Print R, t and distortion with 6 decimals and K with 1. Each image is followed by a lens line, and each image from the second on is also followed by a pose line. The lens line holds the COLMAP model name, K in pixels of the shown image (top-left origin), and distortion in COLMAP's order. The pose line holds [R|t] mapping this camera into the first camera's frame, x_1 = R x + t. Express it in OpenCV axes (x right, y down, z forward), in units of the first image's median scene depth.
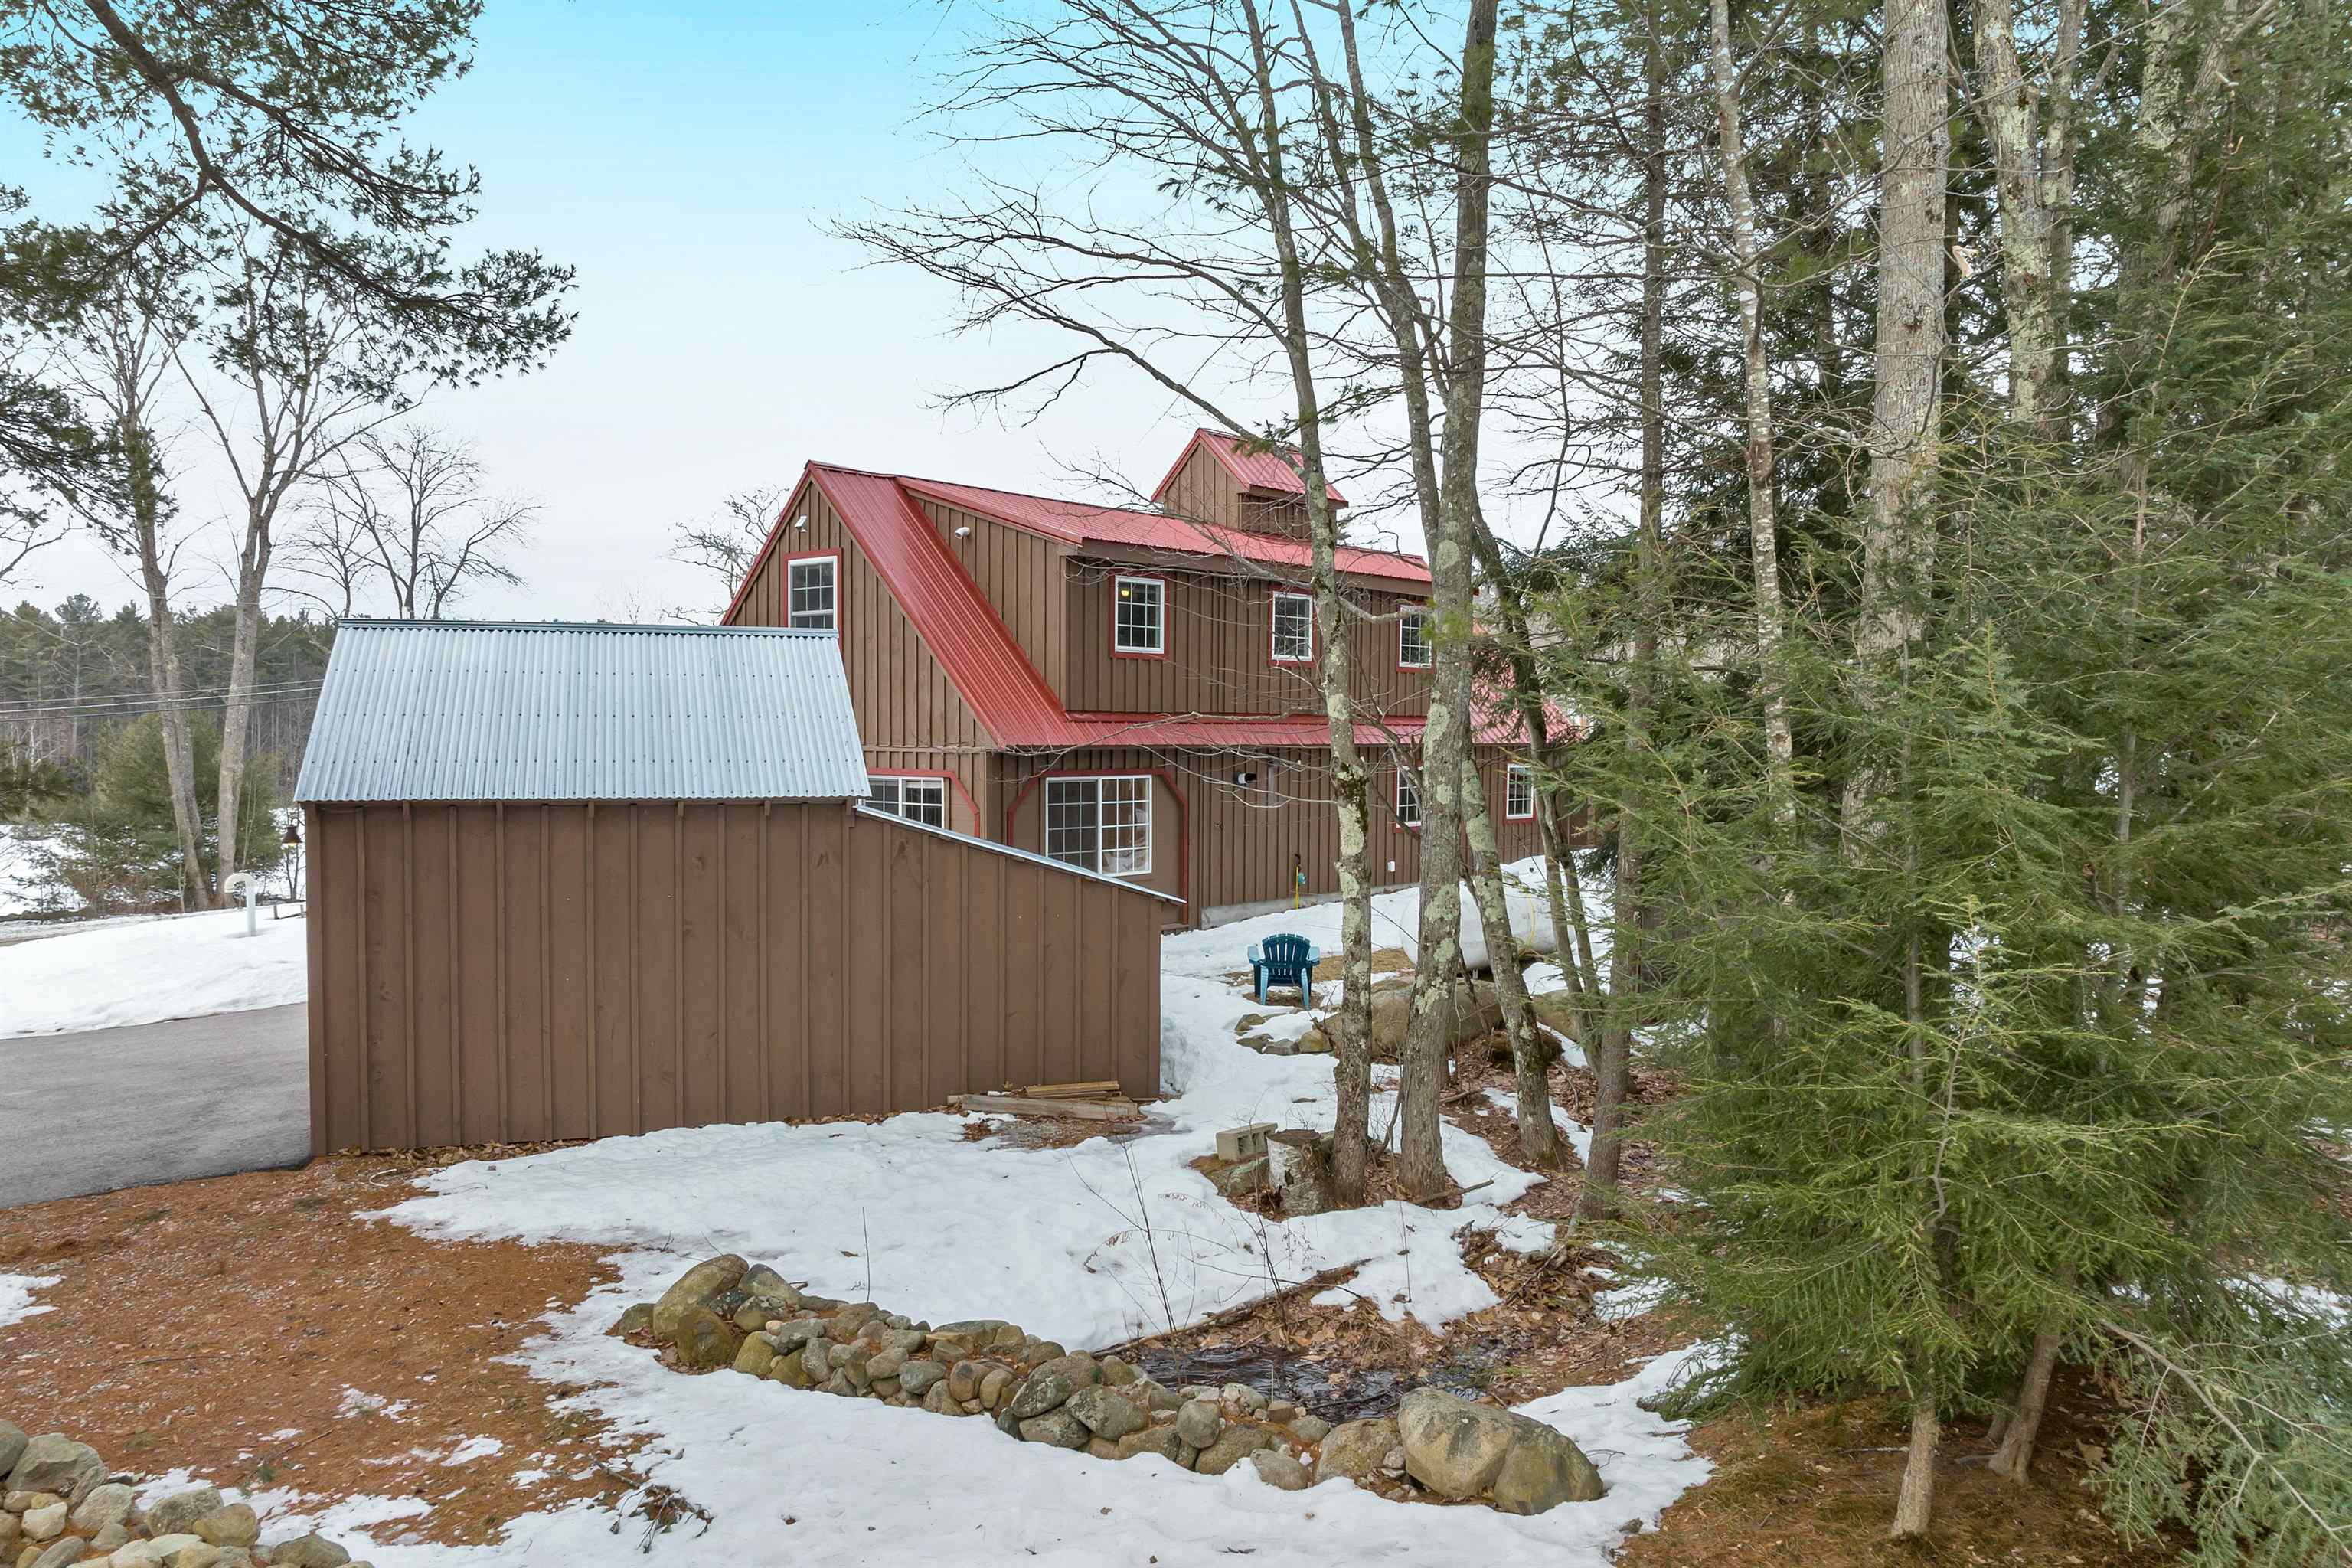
lens RADIAL K [[1661.3, 0, 1177.4], [0, 1661.3, 779.7], [0, 0, 1]] dist [-0.050098, 0.018691]
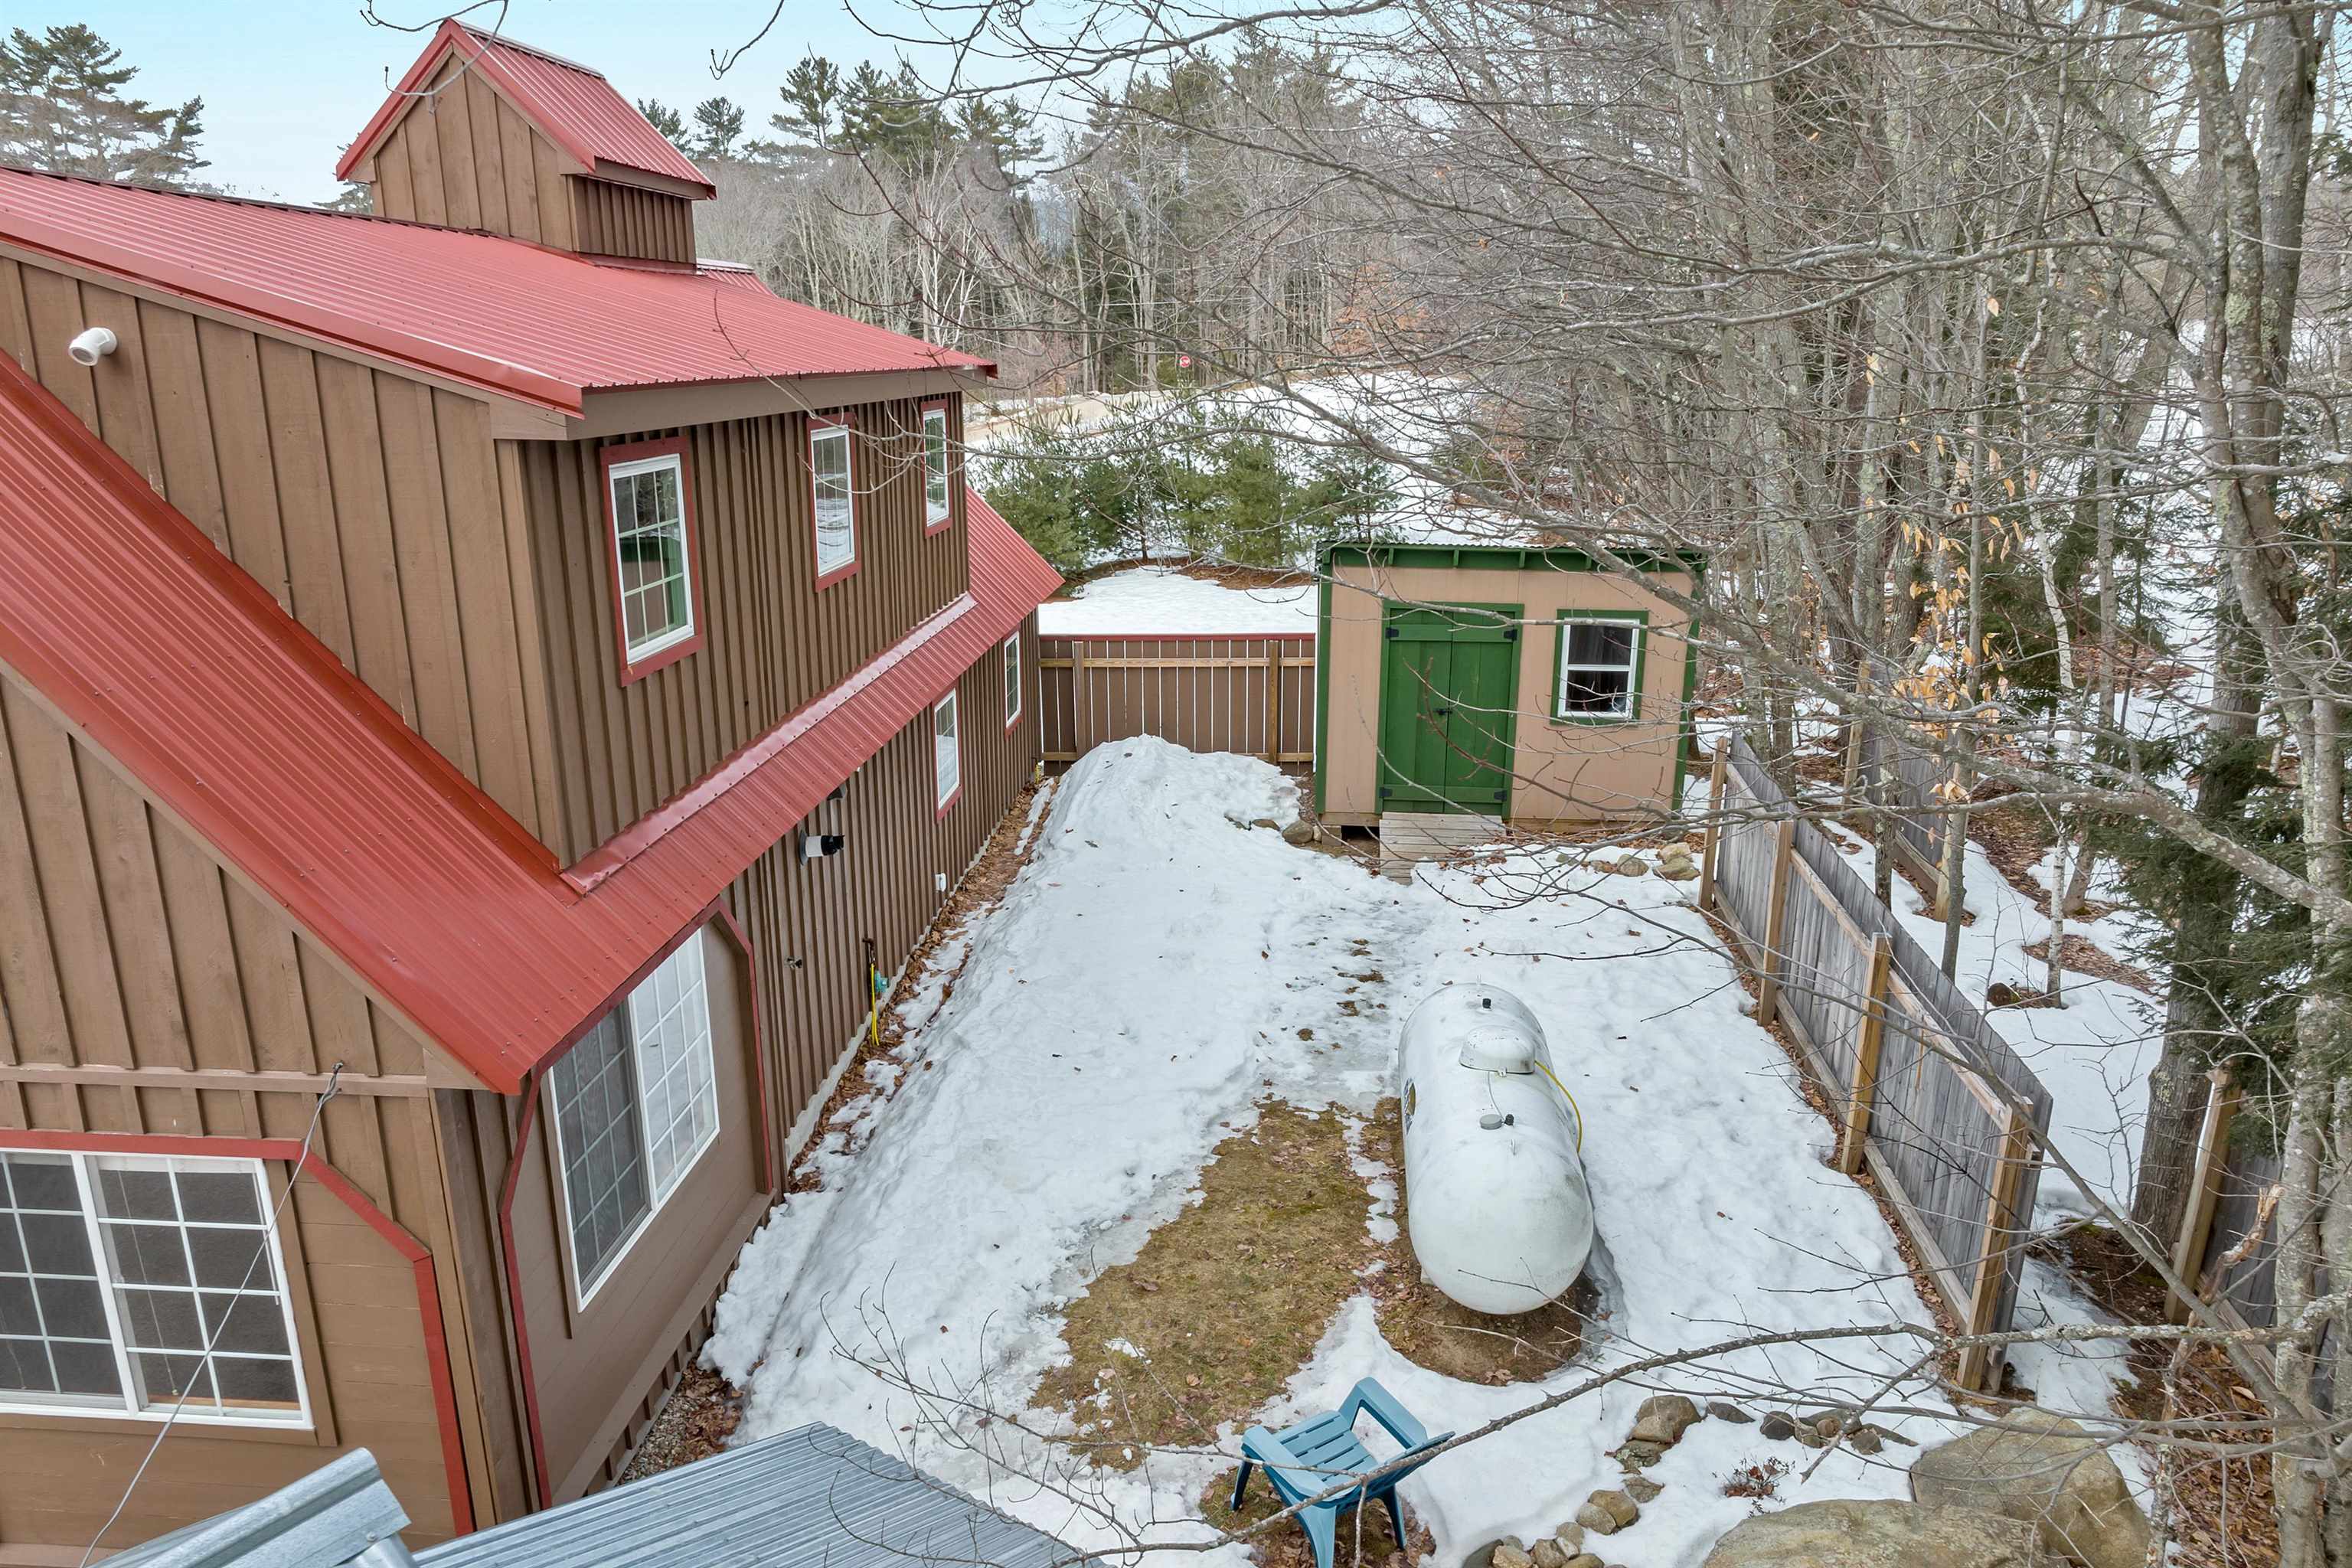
lens RADIAL K [[1661.3, 0, 1168.8], [0, 1661.3, 791.9], [0, 0, 1]] dist [-0.050098, 0.018691]
pose [[0.790945, -0.167544, 0.588502, -0.166197], [0.023660, 0.969437, 0.244195, -0.137680], [-0.611430, -0.179221, 0.770736, 0.609553]]
